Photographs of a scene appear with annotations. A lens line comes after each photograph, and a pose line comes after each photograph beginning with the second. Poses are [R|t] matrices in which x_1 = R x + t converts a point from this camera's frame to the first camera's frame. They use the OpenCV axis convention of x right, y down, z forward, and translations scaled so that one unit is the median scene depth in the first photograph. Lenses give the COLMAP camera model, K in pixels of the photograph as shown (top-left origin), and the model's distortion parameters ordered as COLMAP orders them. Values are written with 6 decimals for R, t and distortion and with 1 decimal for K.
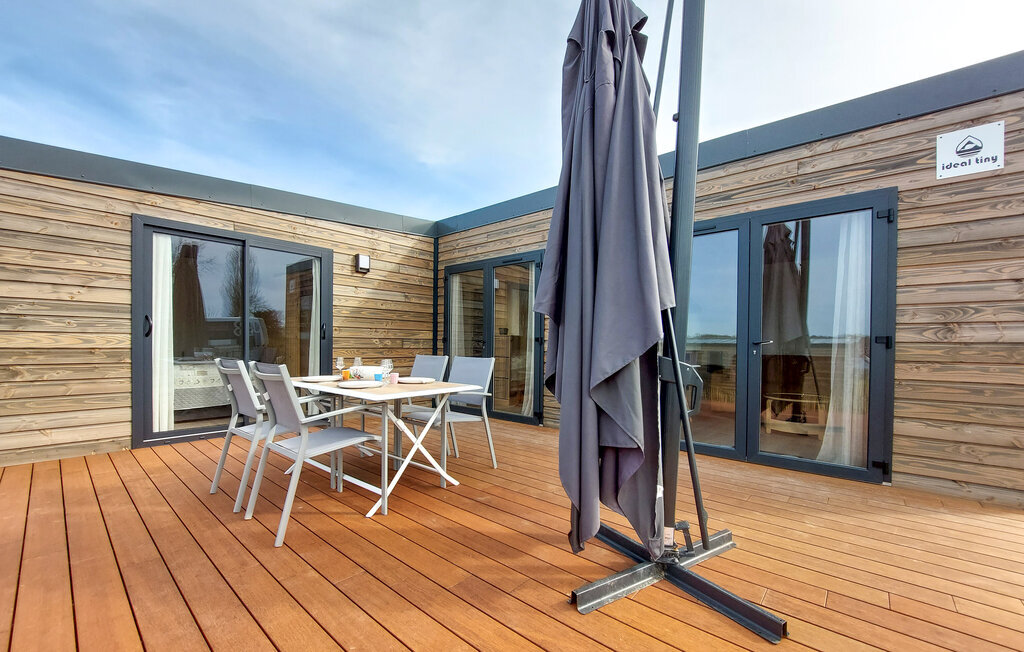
lens RADIAL K [[408.3, 0, 502.3], [0, 408.3, 346.4], [0, 0, 1]] dist [-0.010772, -0.001096]
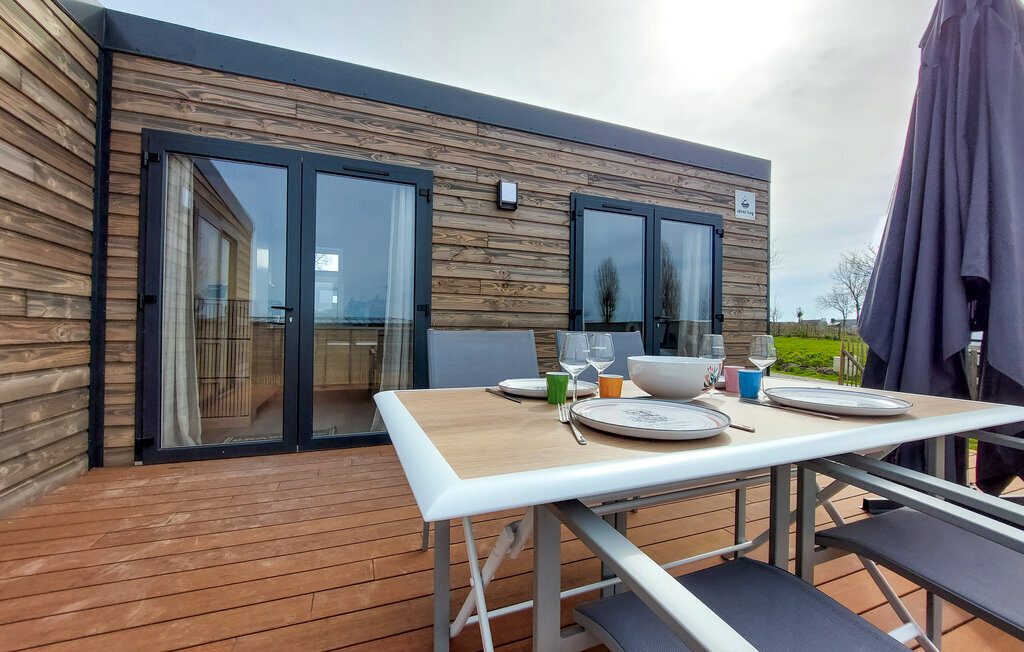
lens RADIAL K [[408.3, 0, 510.1], [0, 408.3, 328.9], [0, 0, 1]] dist [-0.010772, -0.001096]
pose [[0.452116, -0.003887, 0.891951, -0.577349], [-0.001519, 0.999986, 0.005128, 0.018074], [-0.891958, -0.003674, 0.452103, 0.786983]]
